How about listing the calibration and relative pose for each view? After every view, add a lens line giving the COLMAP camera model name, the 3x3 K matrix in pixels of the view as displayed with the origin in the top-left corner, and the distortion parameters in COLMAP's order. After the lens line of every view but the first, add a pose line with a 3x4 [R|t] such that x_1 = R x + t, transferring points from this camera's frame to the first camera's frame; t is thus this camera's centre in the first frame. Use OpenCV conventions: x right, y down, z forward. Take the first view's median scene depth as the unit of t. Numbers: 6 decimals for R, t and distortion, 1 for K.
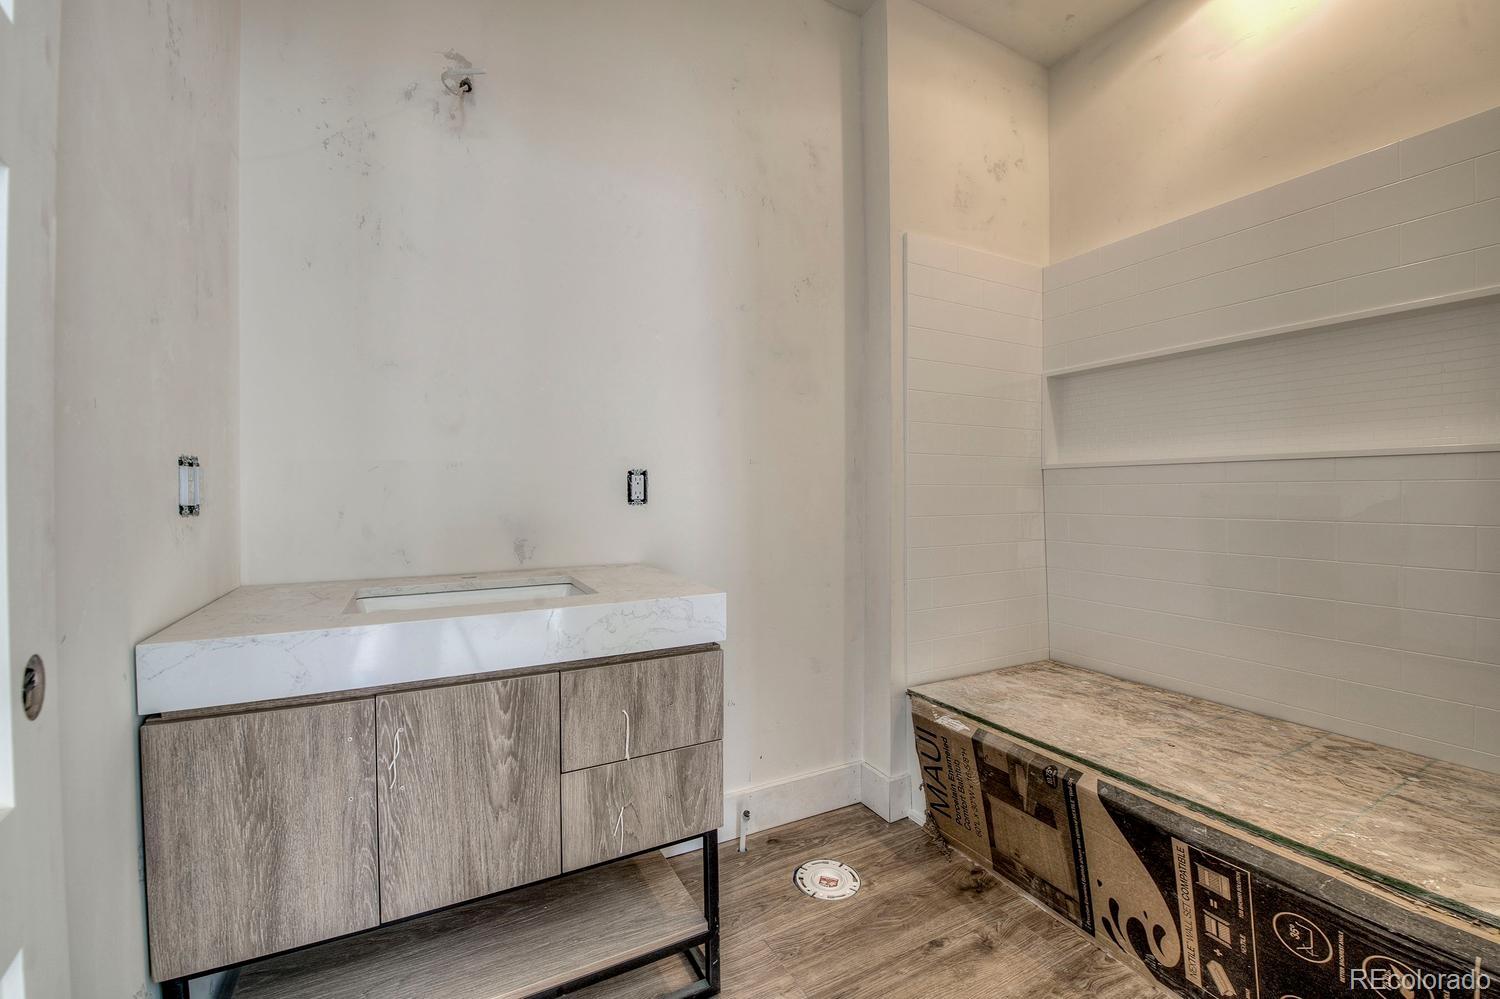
lens RADIAL K [[612.0, 0, 747.7], [0, 612.0, 499.0], [0, 0, 1]] dist [-0.020048, -0.000766]
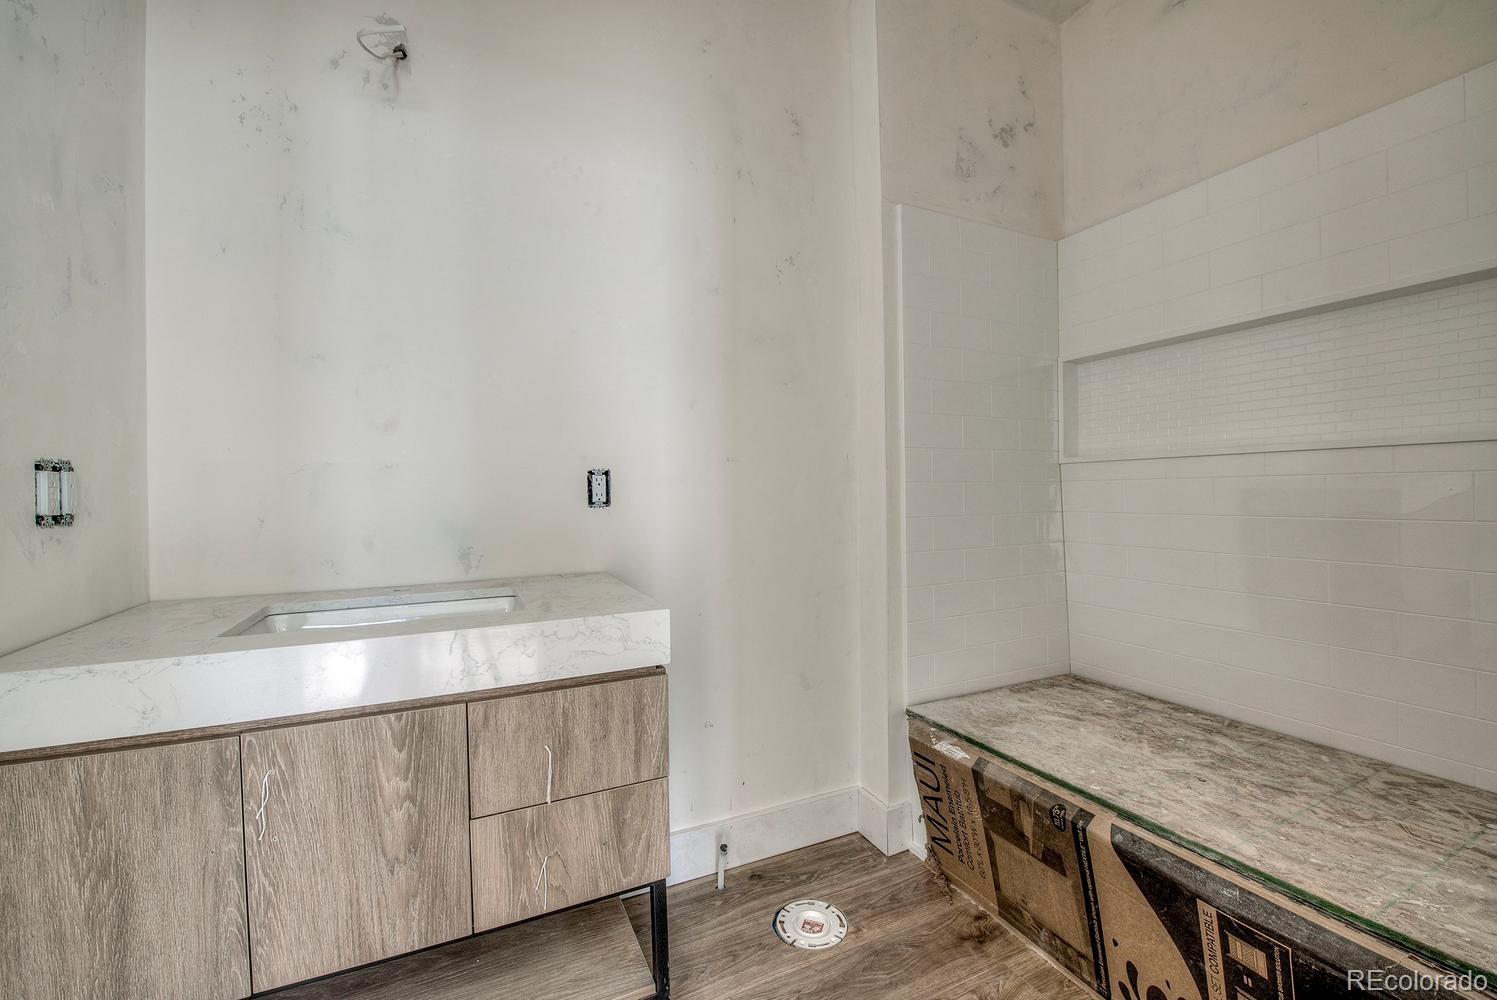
lens RADIAL K [[618.6, 0, 754.6], [0, 618.6, 496.5], [0, 0, 1]] dist [-0.024603, 0.000563]
pose [[0.999133, -0.010352, -0.040318, 0.128251], [0.010243, 0.999943, -0.002909, -0.003034], [0.040346, 0.002493, 0.999183, 0.132340]]
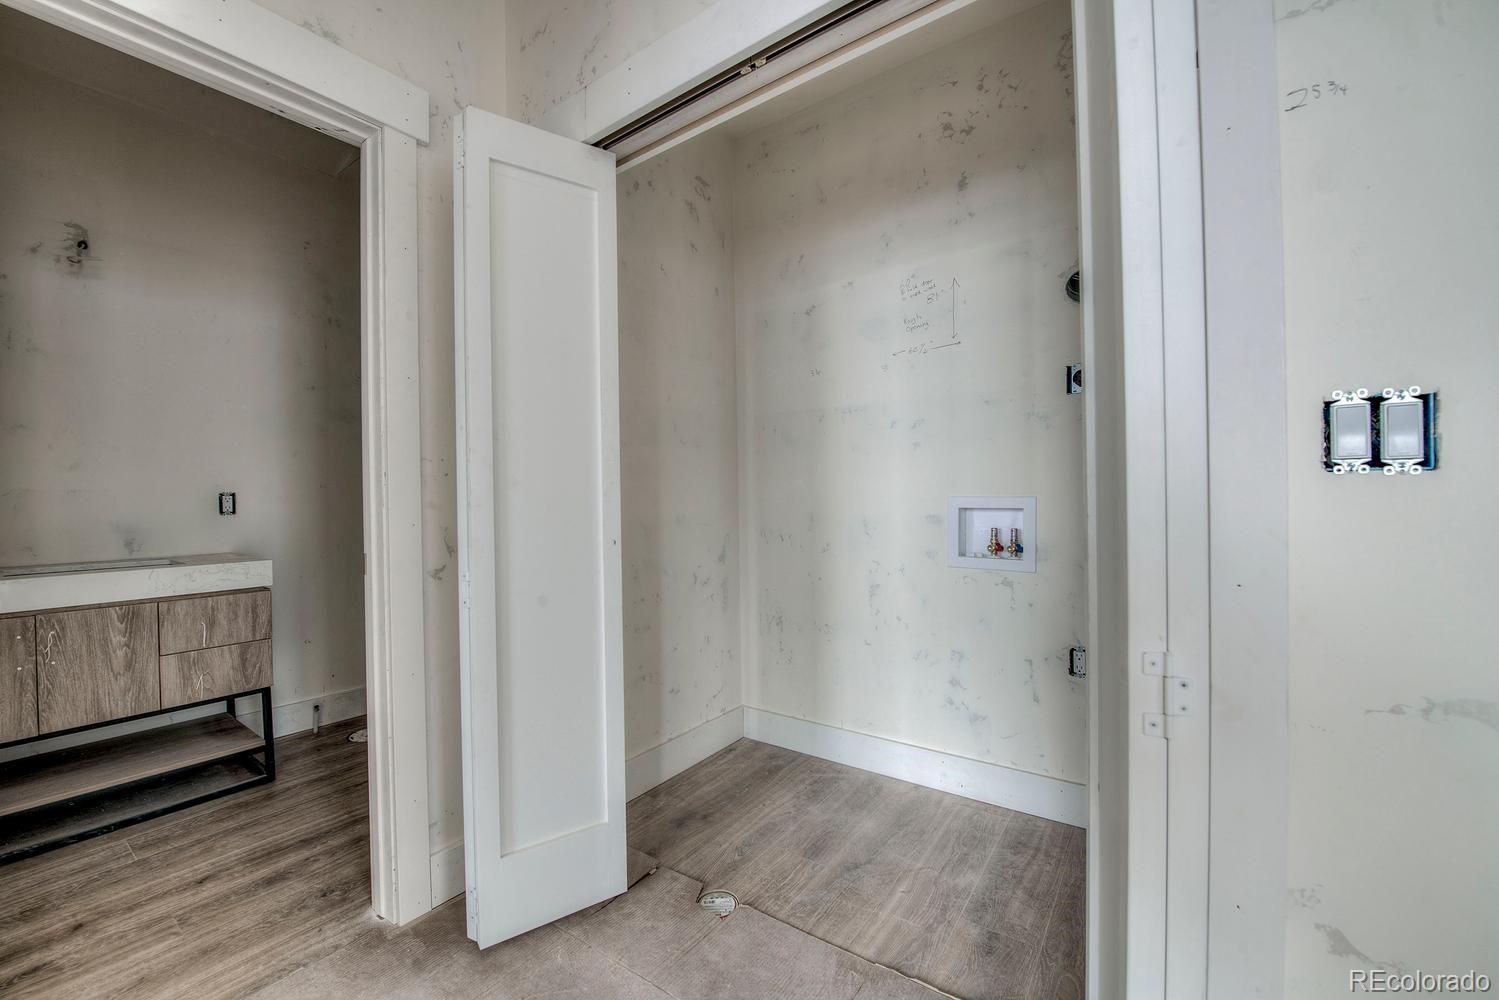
lens RADIAL K [[611.6, 0, 747.2], [0, 611.6, 499.5], [0, 0, 1]] dist [-0.020048, -0.000766]
pose [[0.901205, -0.013309, 0.433188, 0.502165], [0.019289, 0.999770, -0.009412, 0.014371], [-0.432963, 0.016838, 0.901255, -1.372761]]
